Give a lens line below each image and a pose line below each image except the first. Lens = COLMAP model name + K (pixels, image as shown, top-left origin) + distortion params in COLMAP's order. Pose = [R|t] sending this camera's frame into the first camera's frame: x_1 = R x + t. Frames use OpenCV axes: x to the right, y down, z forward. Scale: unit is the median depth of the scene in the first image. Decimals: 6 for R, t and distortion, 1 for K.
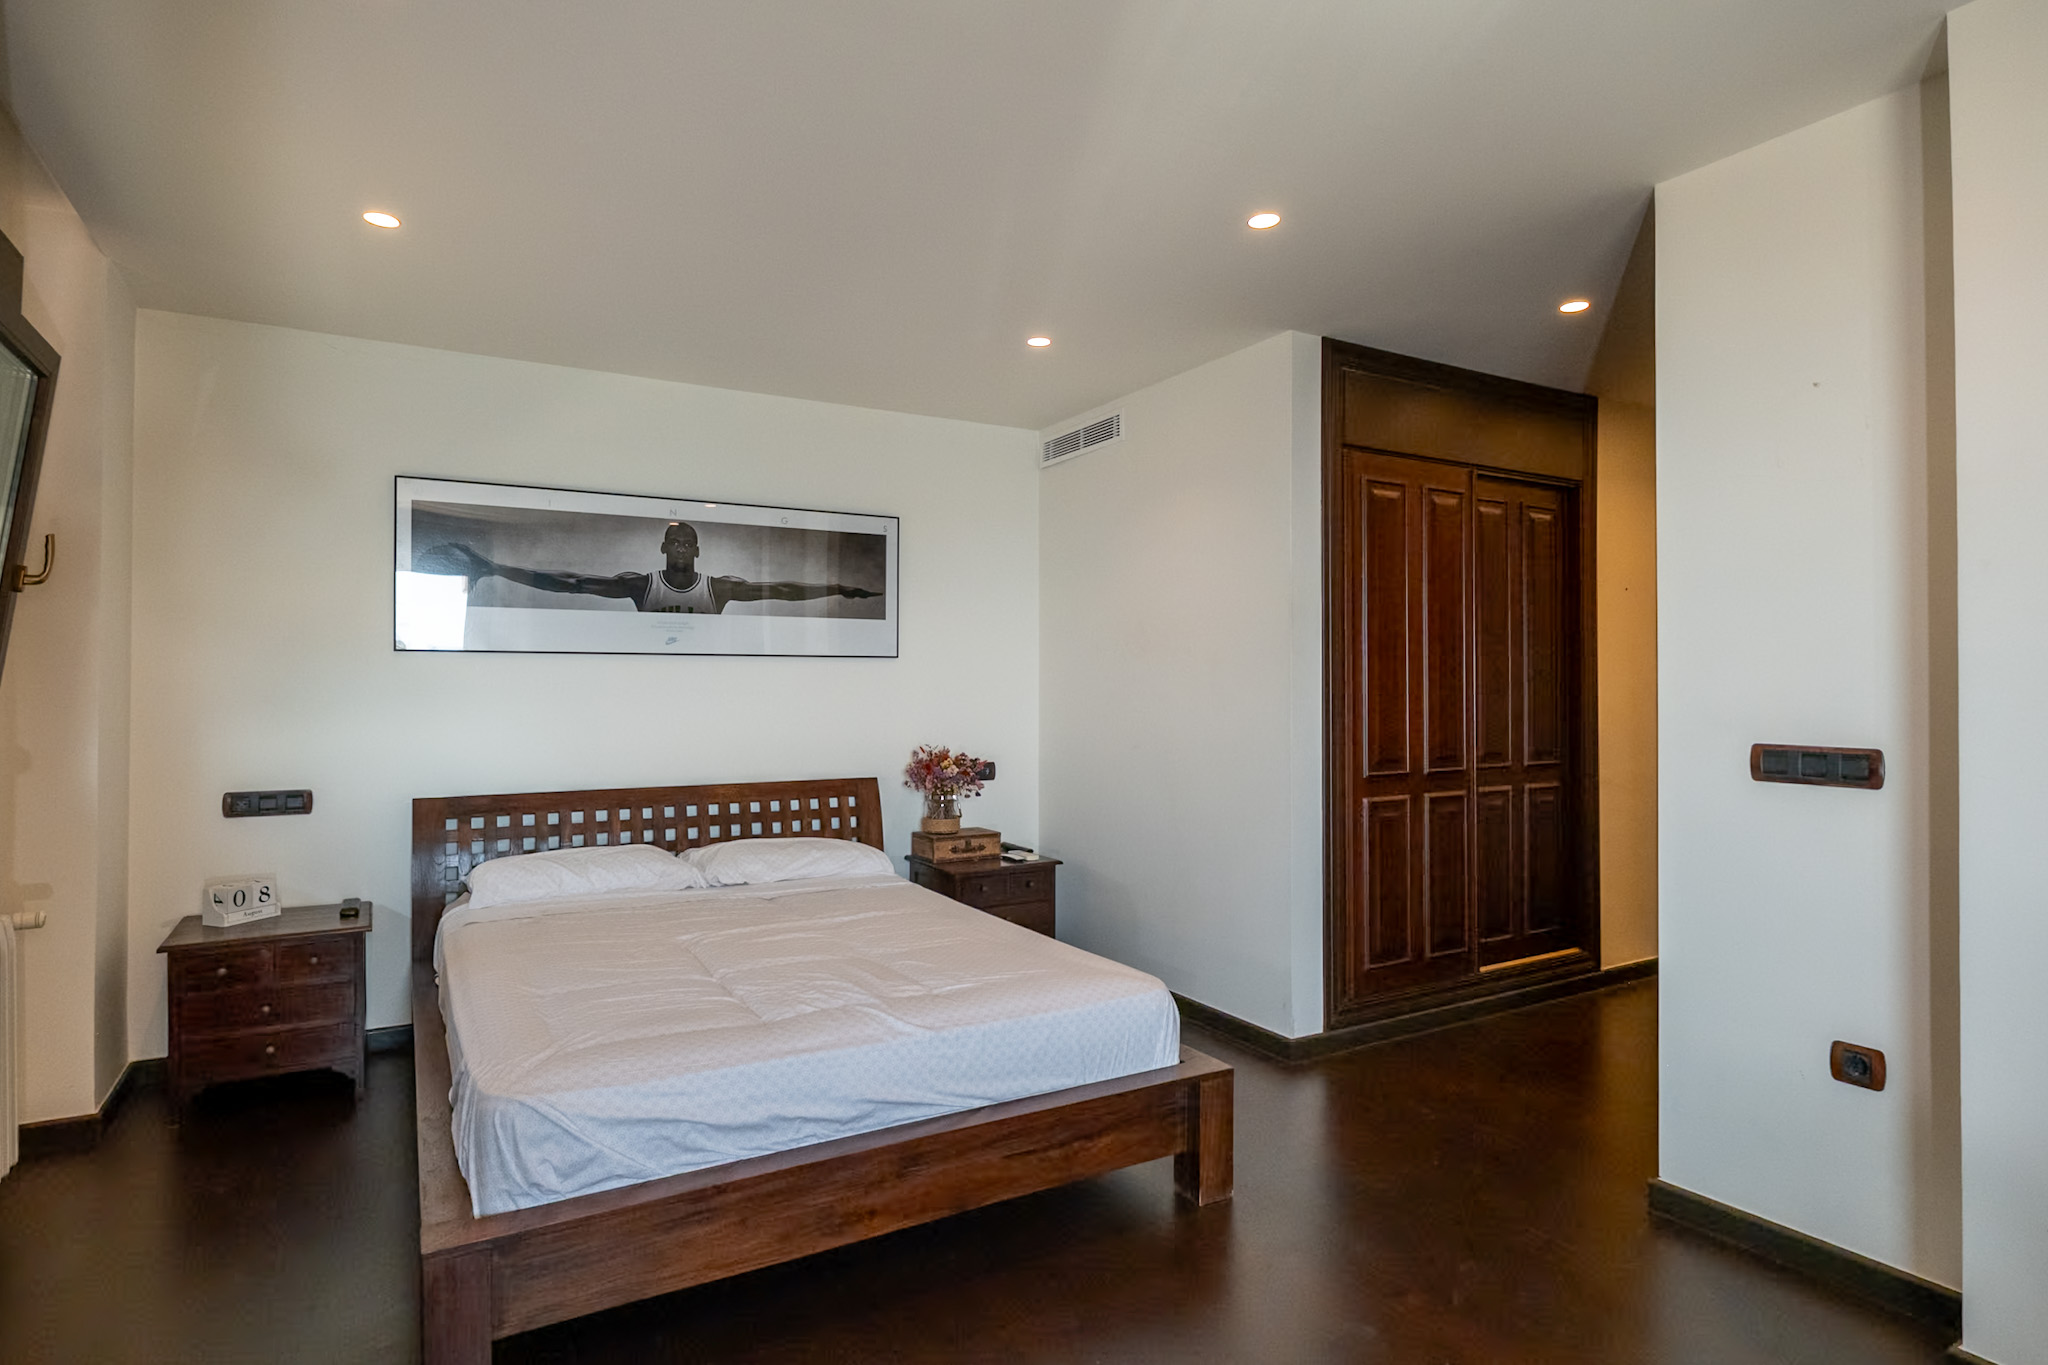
lens RADIAL K [[1081.9, 0, 1024.0], [0, 1081.9, 682.5], [0, 0, 1]] dist [0.001041, -0.001114]
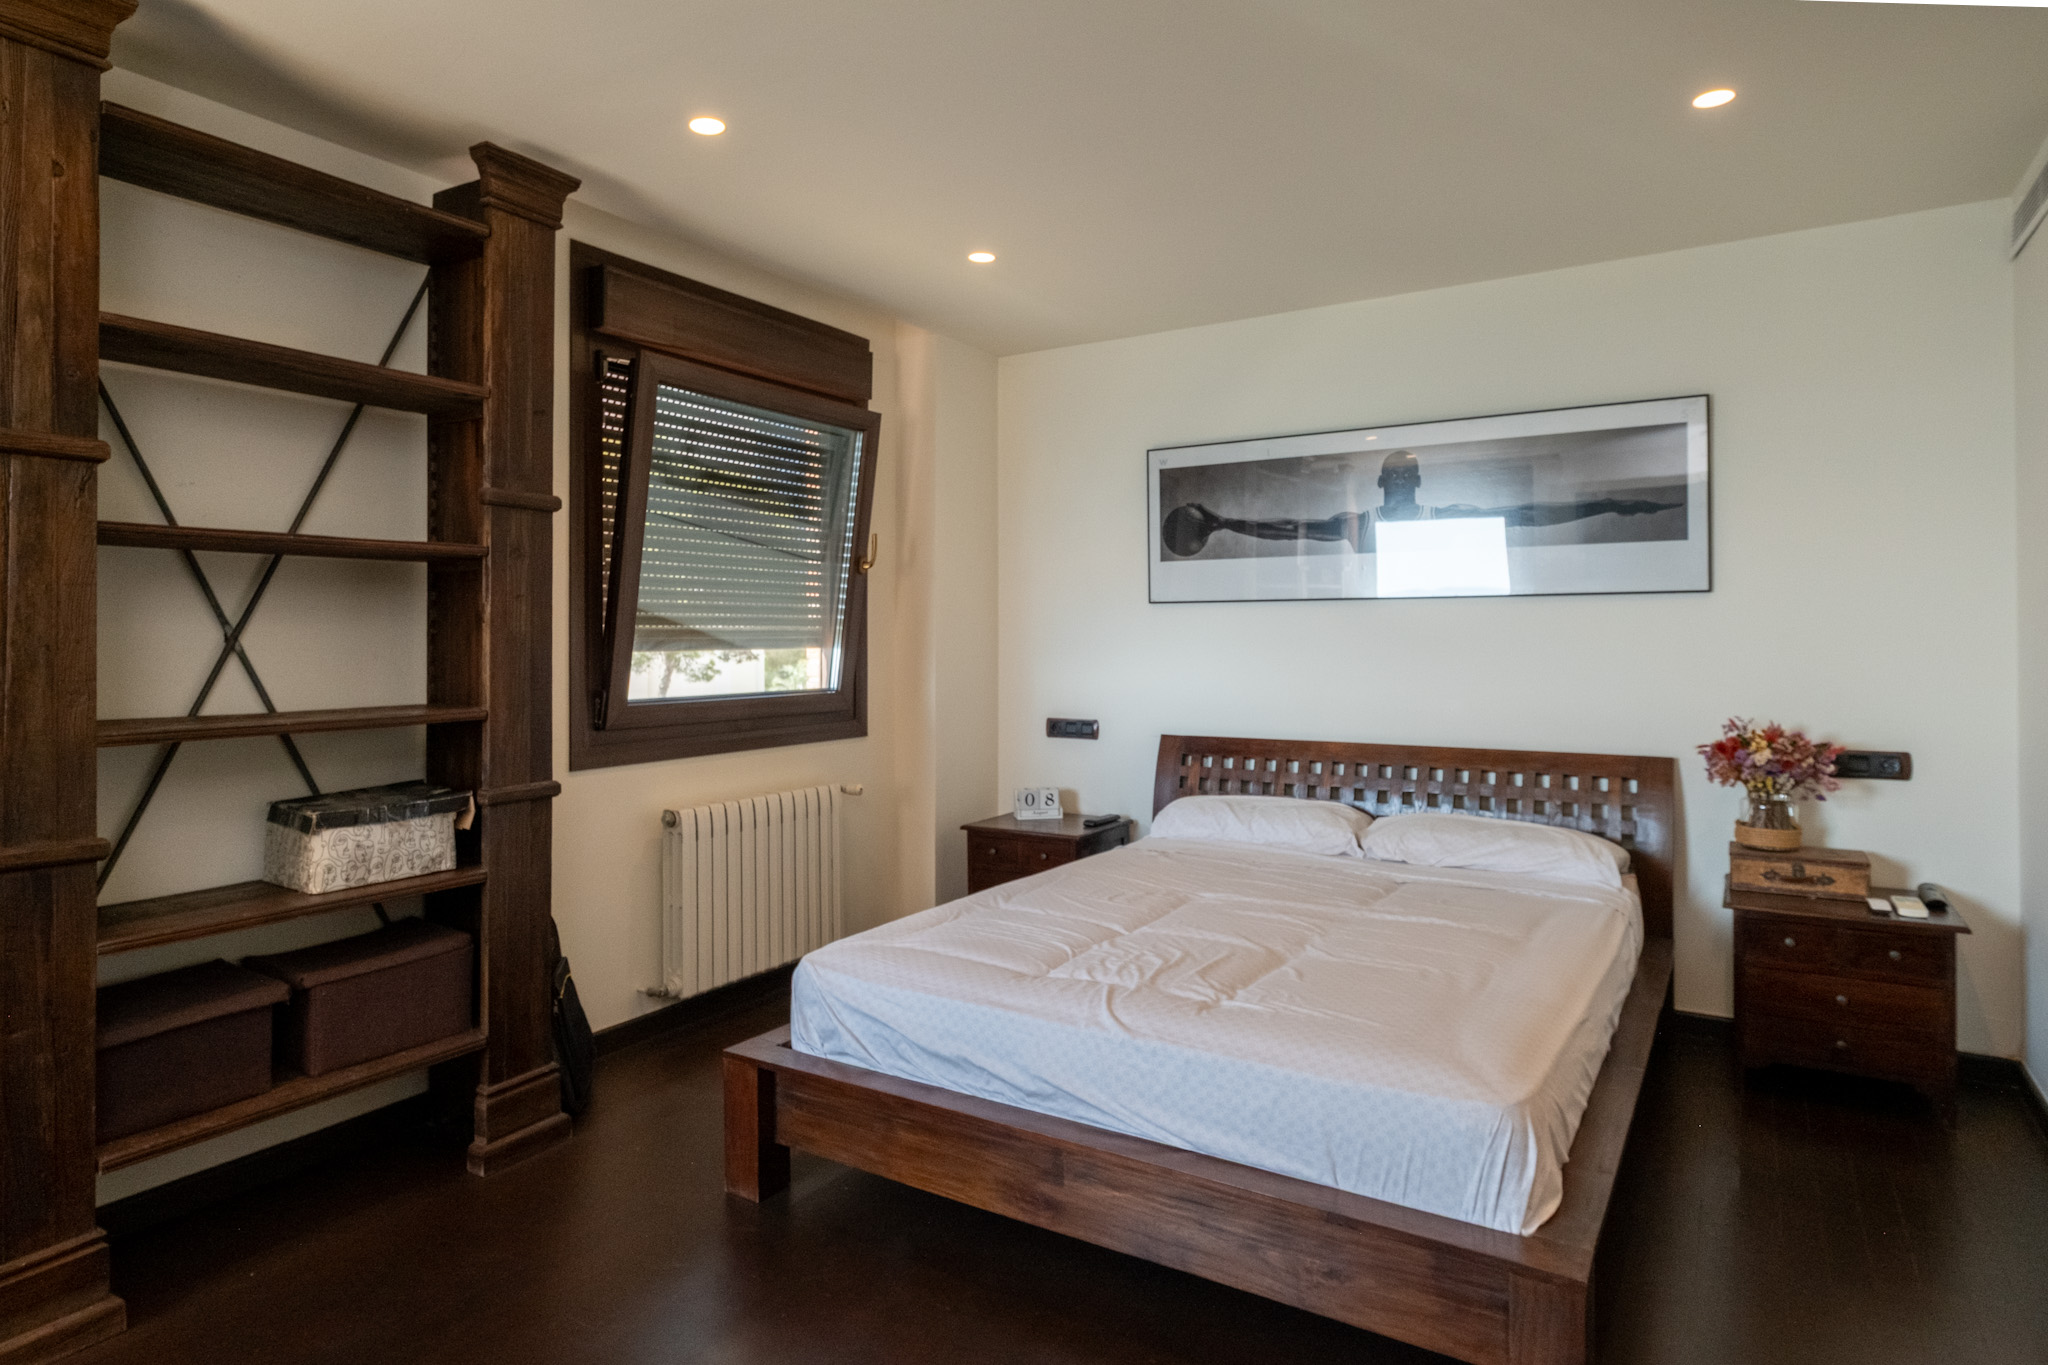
lens RADIAL K [[1152.0, 0, 1017.6], [0, 1152.0, 630.1], [0, 0, 1]] dist [-0.000464, -0.000304]
pose [[0.462145, -0.006998, -0.886777, 0.377790], [0.007433, 0.999964, -0.004017, 0.002107], [0.886773, -0.004735, 0.462181, 0.273878]]
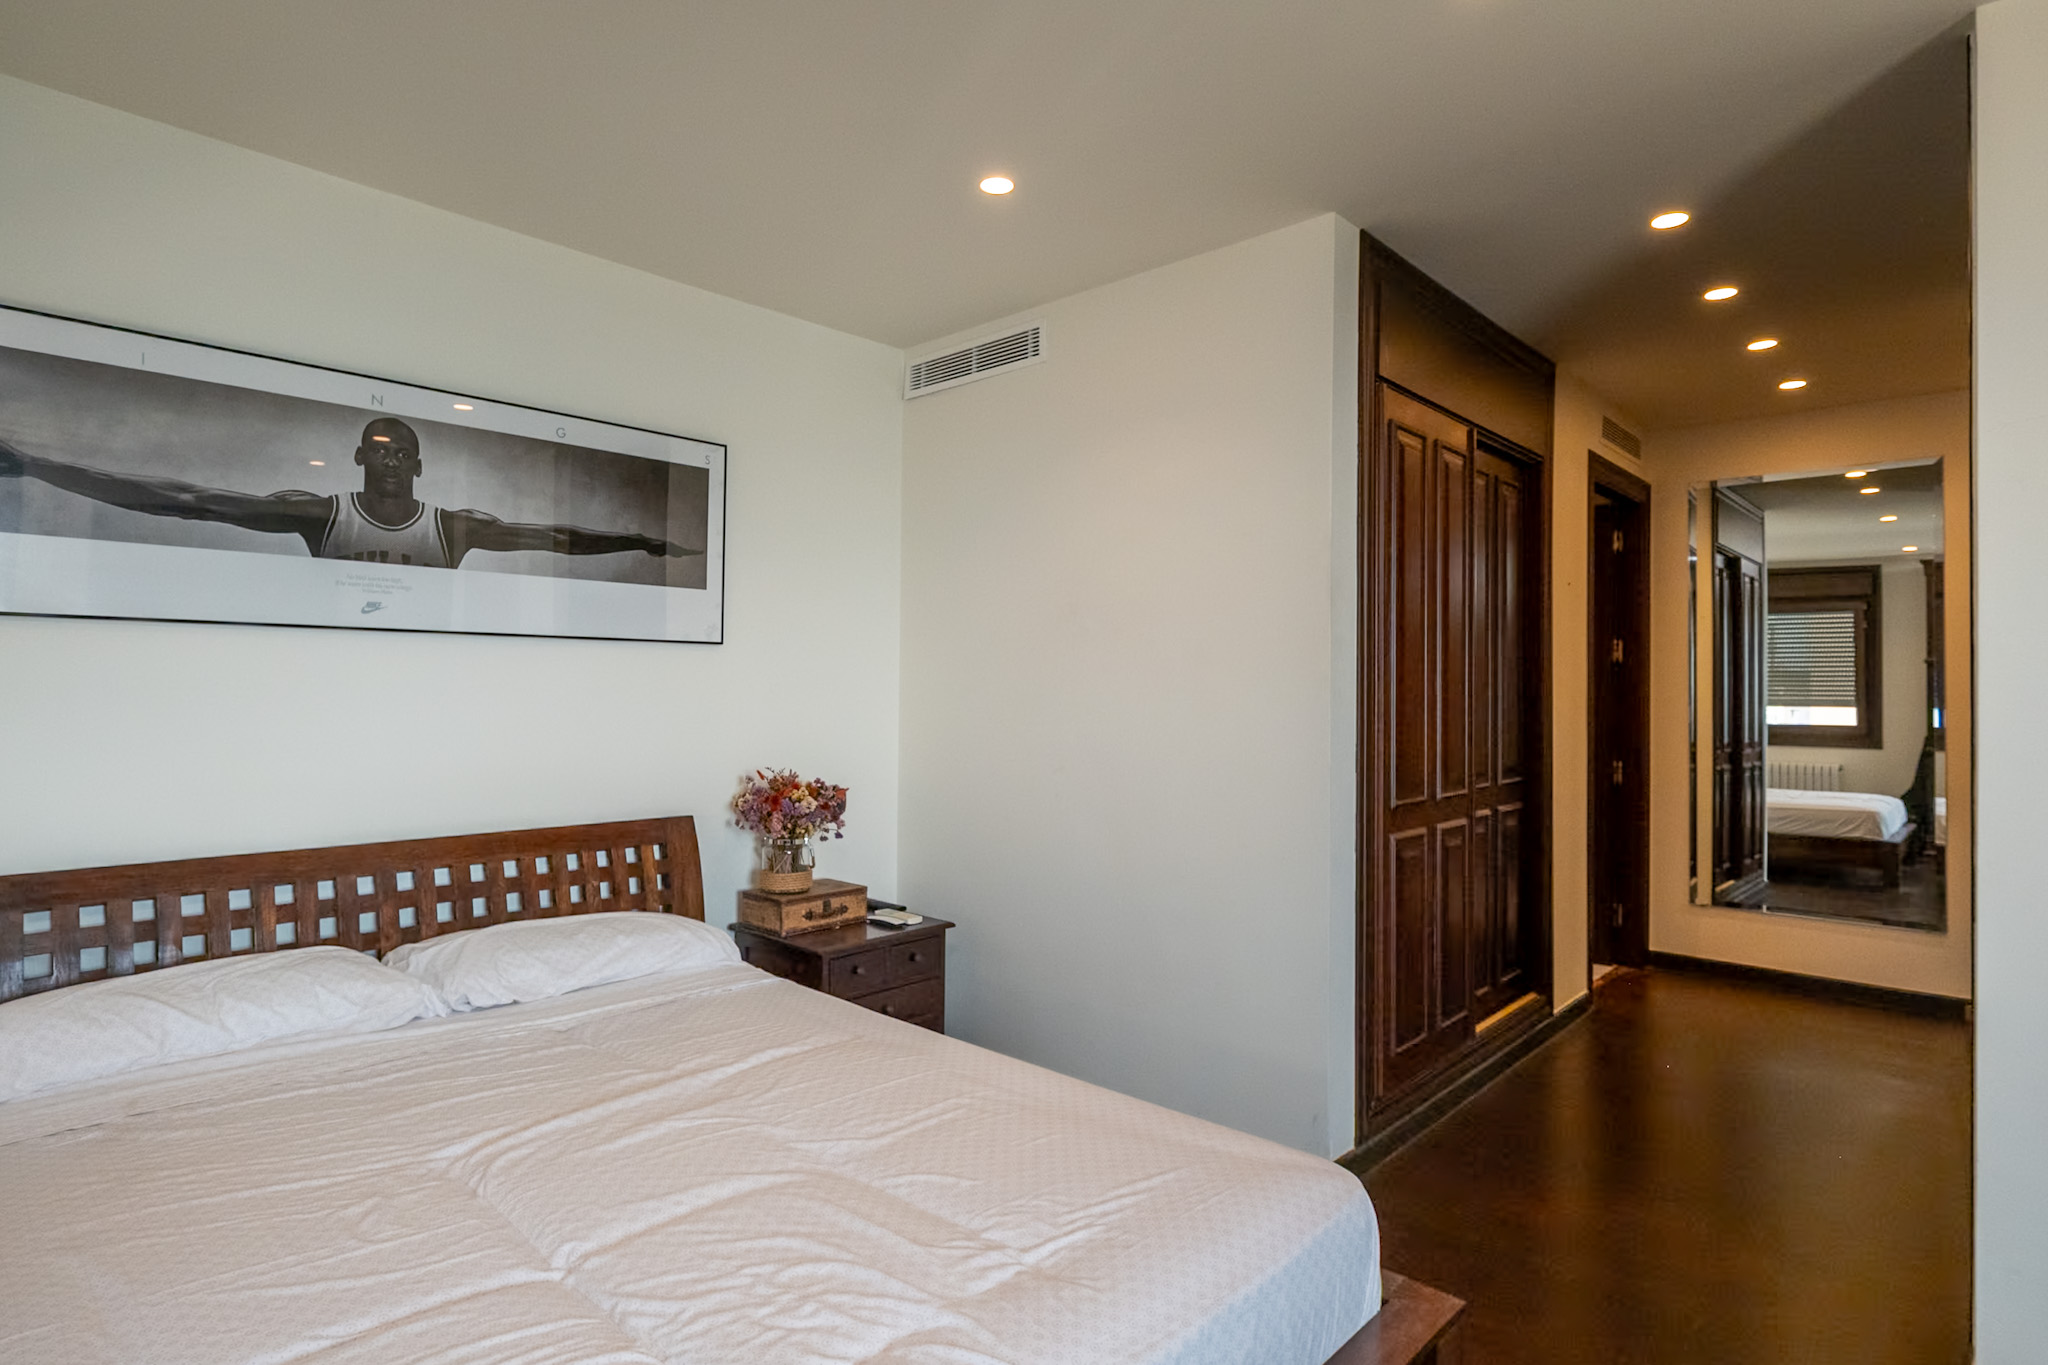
lens RADIAL K [[1081.9, 0, 1024.0], [0, 1081.9, 682.5], [0, 0, 1]] dist [0.001041, -0.001114]
pose [[0.957518, 0.009938, 0.288201, -0.144510], [-0.009233, 0.999950, -0.003807, 0.003070], [-0.288224, 0.000985, 0.957562, 0.296599]]
